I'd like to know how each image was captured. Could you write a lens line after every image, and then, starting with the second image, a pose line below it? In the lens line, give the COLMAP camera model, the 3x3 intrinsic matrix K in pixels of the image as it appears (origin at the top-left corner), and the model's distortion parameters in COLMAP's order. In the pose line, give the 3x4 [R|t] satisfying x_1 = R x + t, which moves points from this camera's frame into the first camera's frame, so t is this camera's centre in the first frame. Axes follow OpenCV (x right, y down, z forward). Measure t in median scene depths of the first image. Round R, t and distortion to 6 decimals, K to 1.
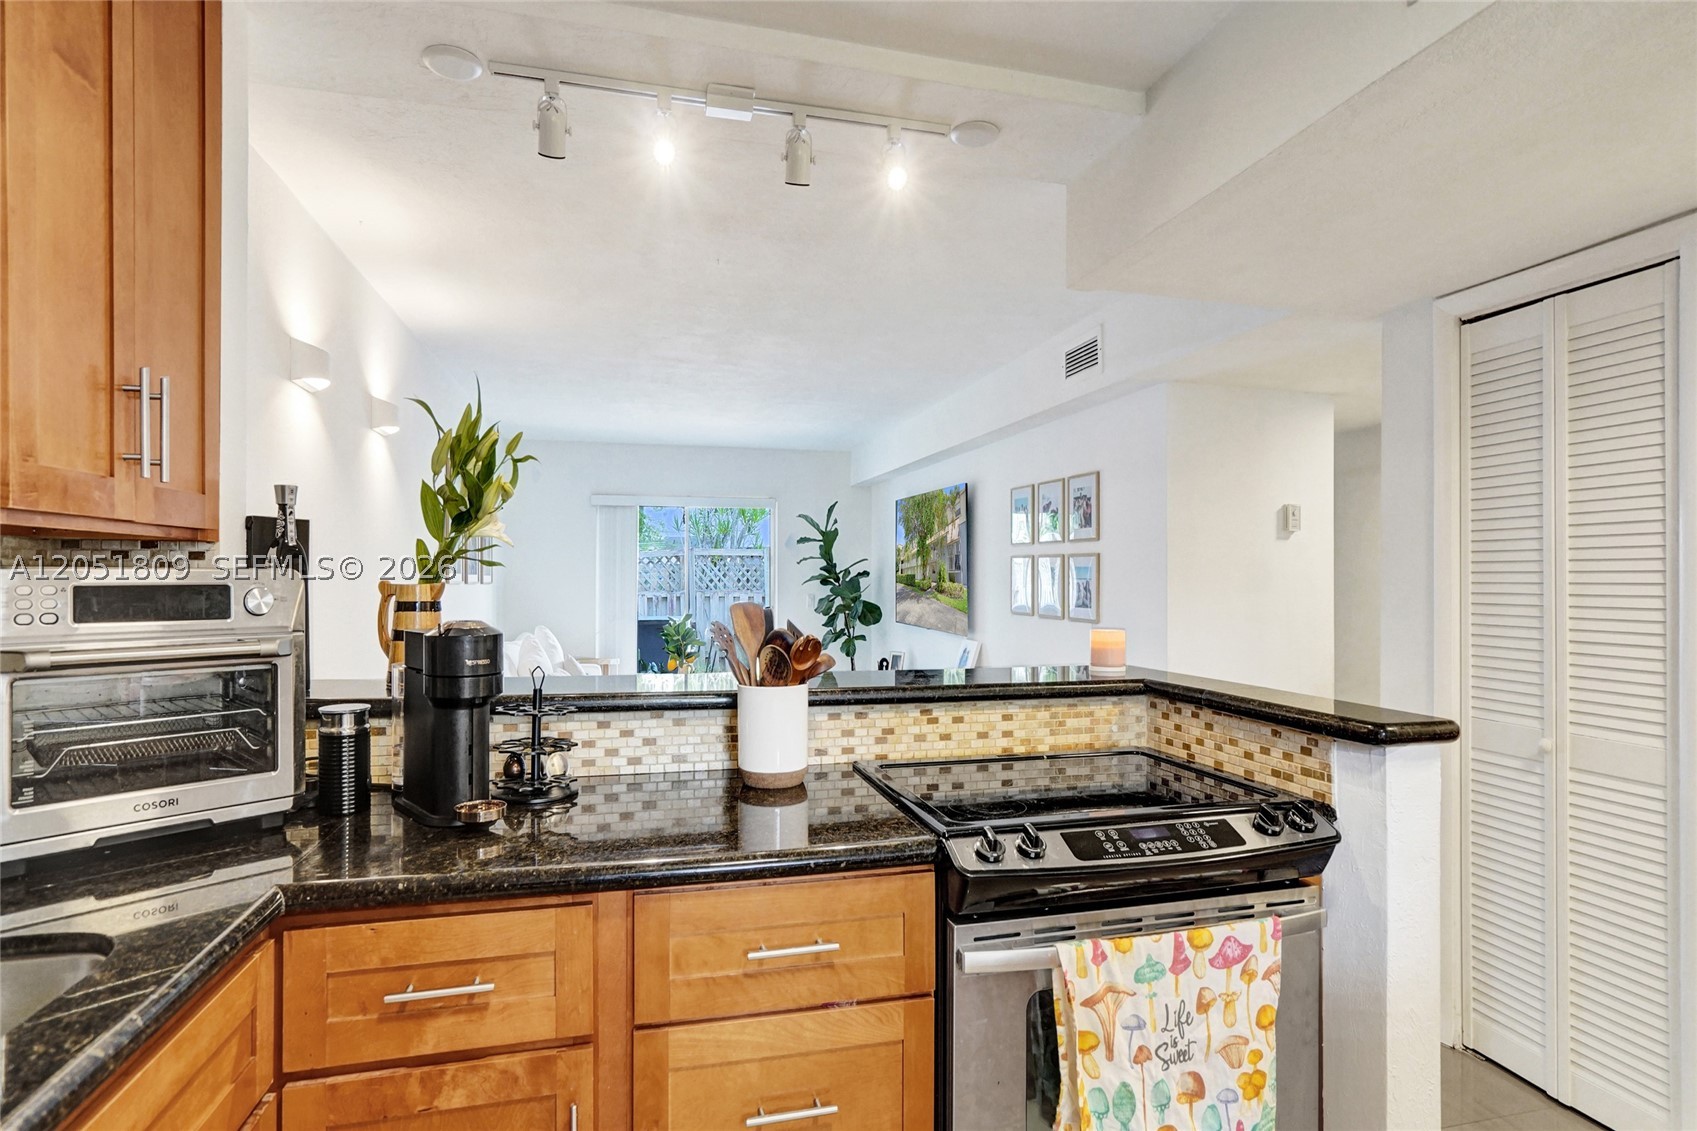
lens RADIAL K [[852.1, 0, 843.1], [0, 852.1, 573.1], [0, 0, 1]] dist [-0.013275, 0.008254]
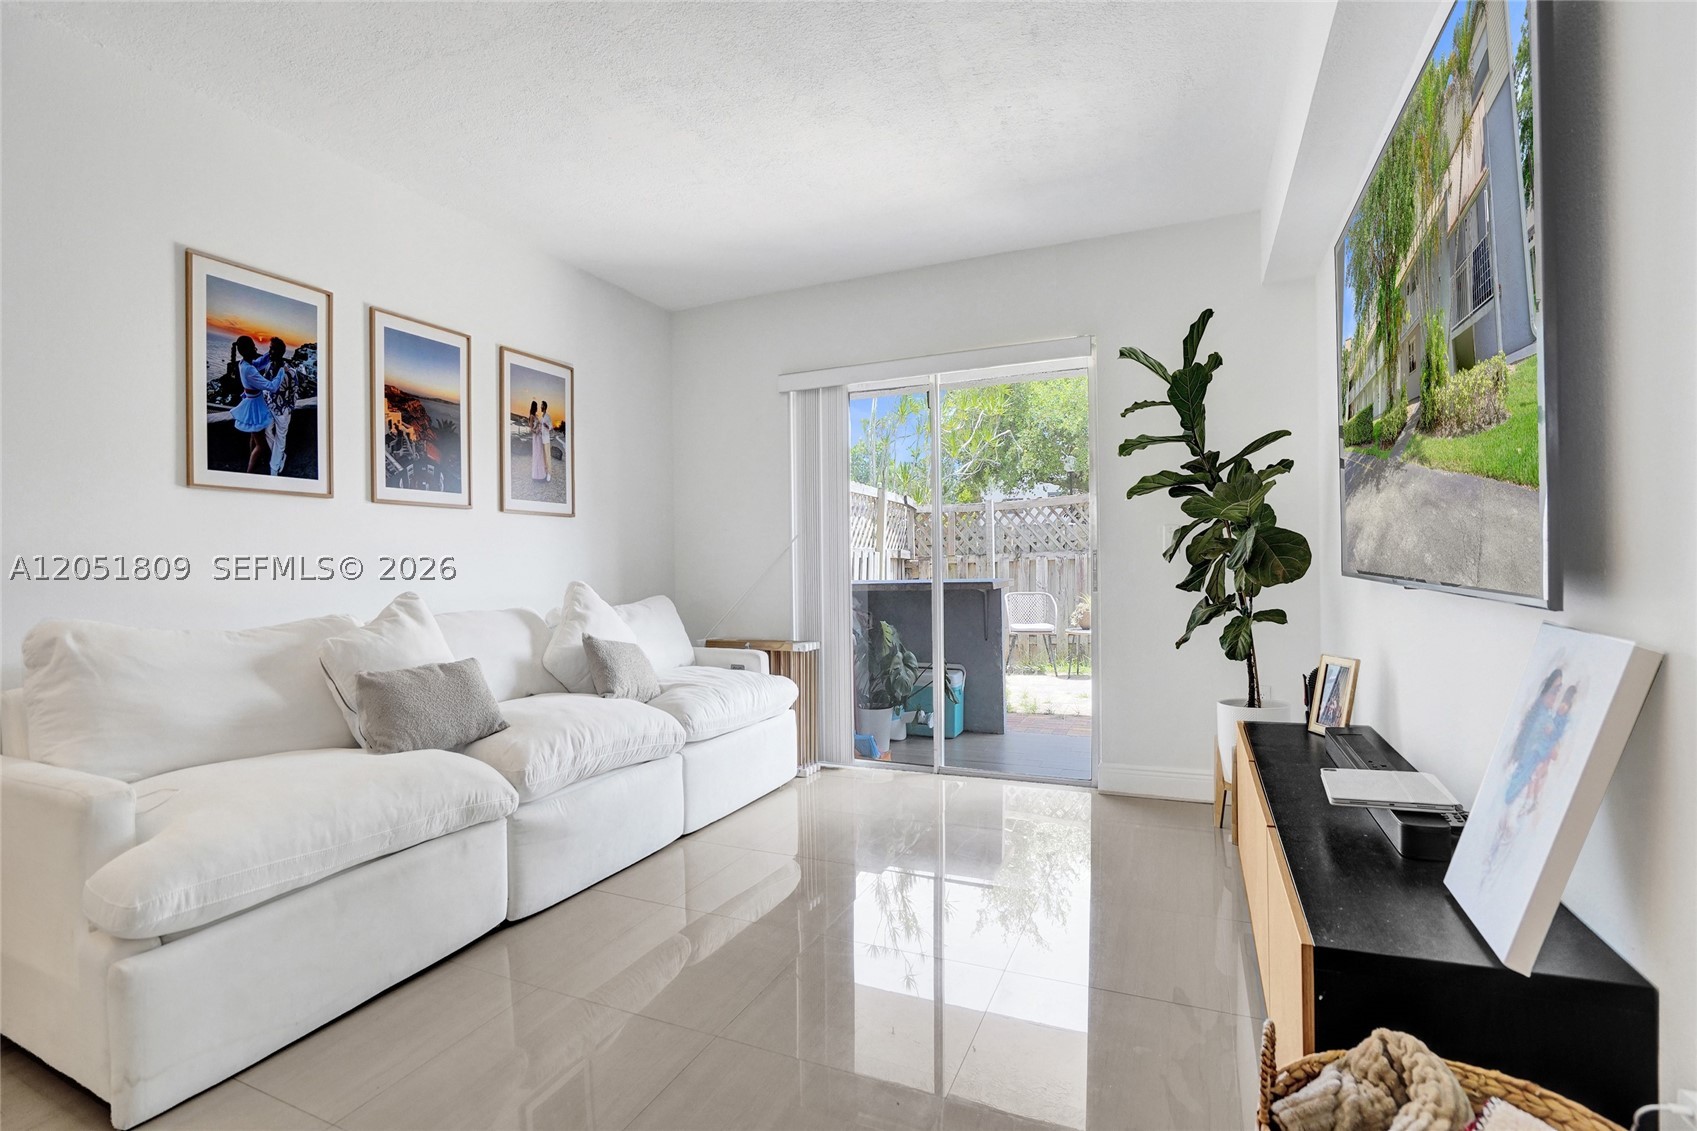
lens RADIAL K [[820.9, 0, 870.6], [0, 820.9, 603.8], [0, 0, 1]] dist [-0.007981, 0.003904]
pose [[0.802228, -0.012051, -0.596896, 0.101872], [0.041169, 0.998533, 0.035171, 0.047445], [0.595596, -0.052789, 0.801547, 0.563328]]
